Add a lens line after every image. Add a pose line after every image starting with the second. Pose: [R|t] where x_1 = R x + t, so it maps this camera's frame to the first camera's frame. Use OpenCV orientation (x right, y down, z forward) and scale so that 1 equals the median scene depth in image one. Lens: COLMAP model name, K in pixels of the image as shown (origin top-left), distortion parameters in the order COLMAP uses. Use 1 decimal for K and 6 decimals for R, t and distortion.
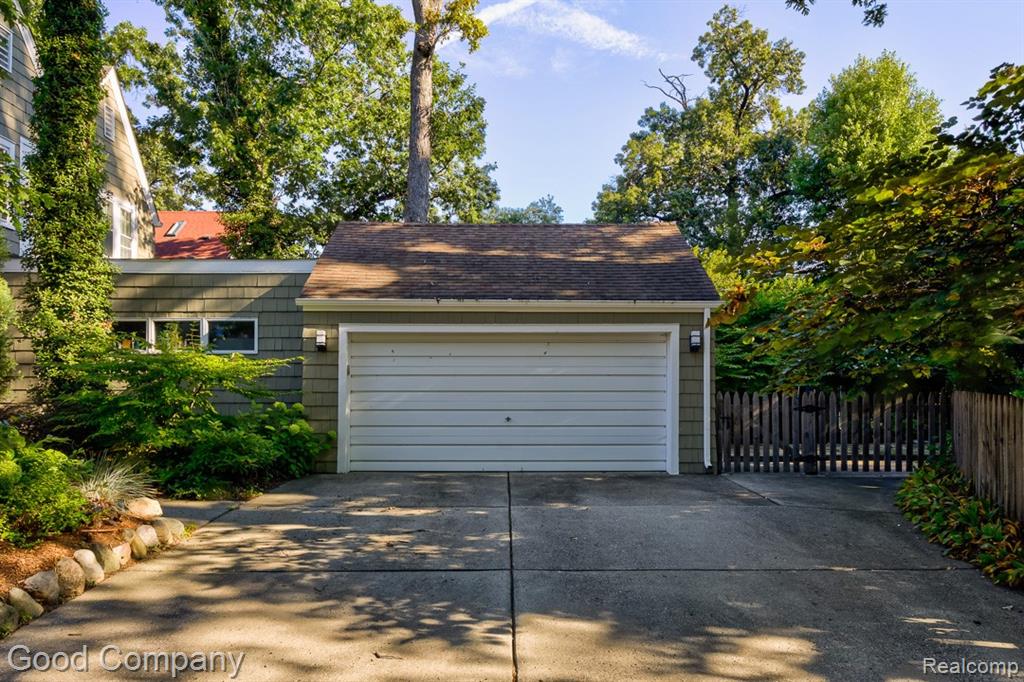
lens RADIAL K [[684.1, 0, 523.2], [0, 684.1, 399.6], [0, 0, 1]] dist [-0.015587, 0.005584]
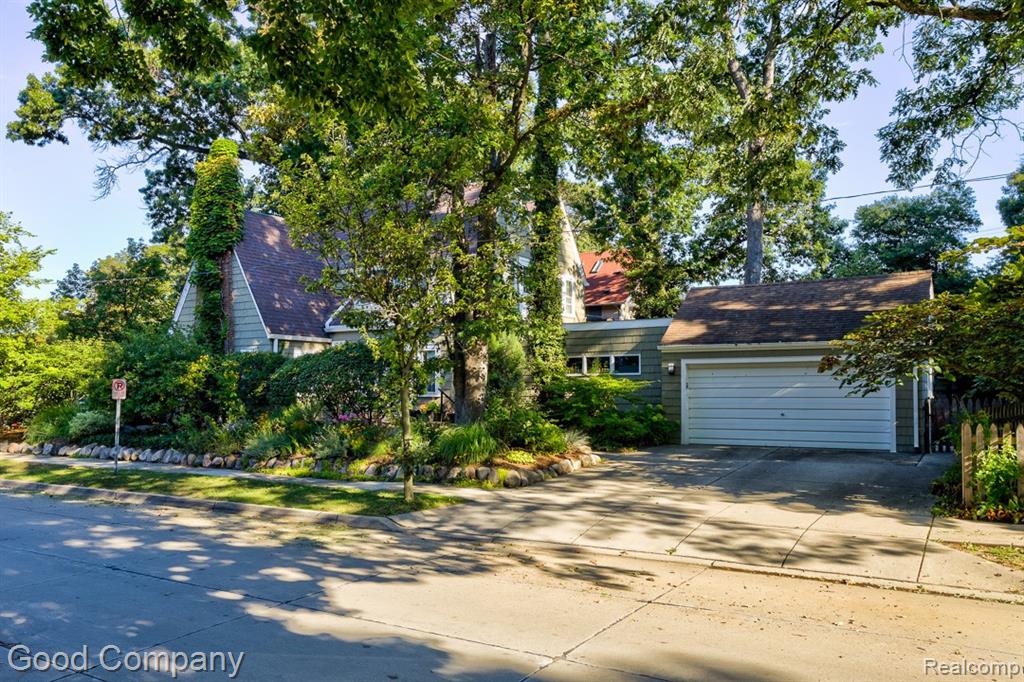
lens RADIAL K [[833.0, 0, 512.4], [0, 833.0, 347.4], [0, 0, 1]] dist [-0.010284, -0.003158]
pose [[0.838197, -0.034161, -0.544296, 0.526654], [0.004512, 0.998436, -0.055715, -0.023887], [0.545348, 0.044245, 0.837041, -1.013984]]
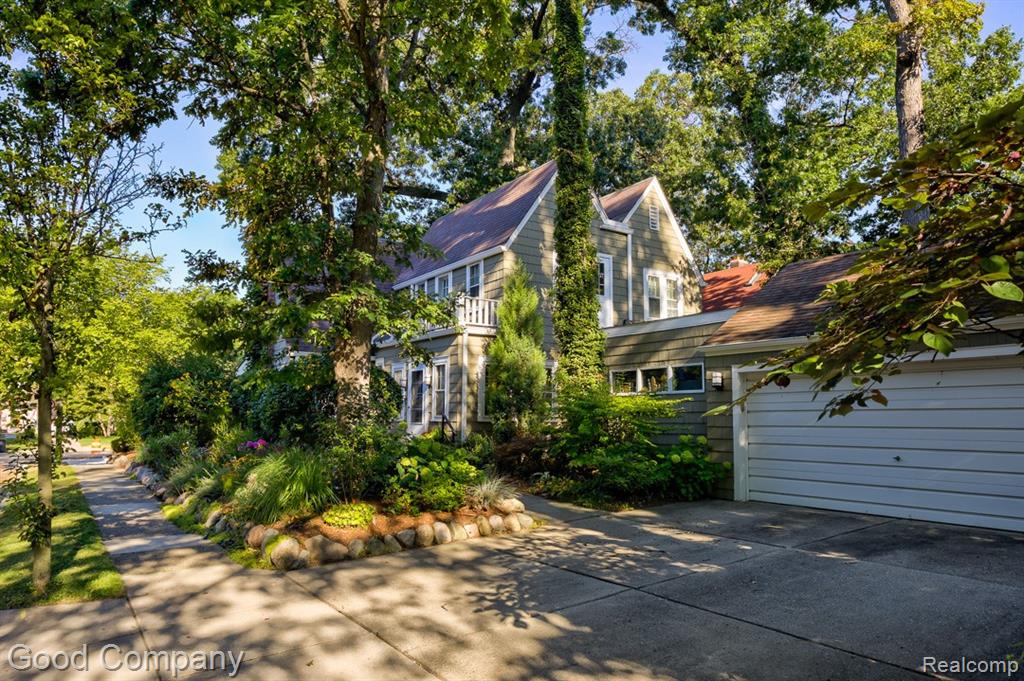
lens RADIAL K [[684.1, 0, 515.8], [0, 684.1, 346.5], [0, 0, 1]] dist [-0.015587, 0.005584]
pose [[0.554668, -0.086686, -0.827544, 0.461281], [-0.007393, 0.994006, -0.109078, -0.017294], [0.832039, 0.066620, 0.550703, 0.087869]]
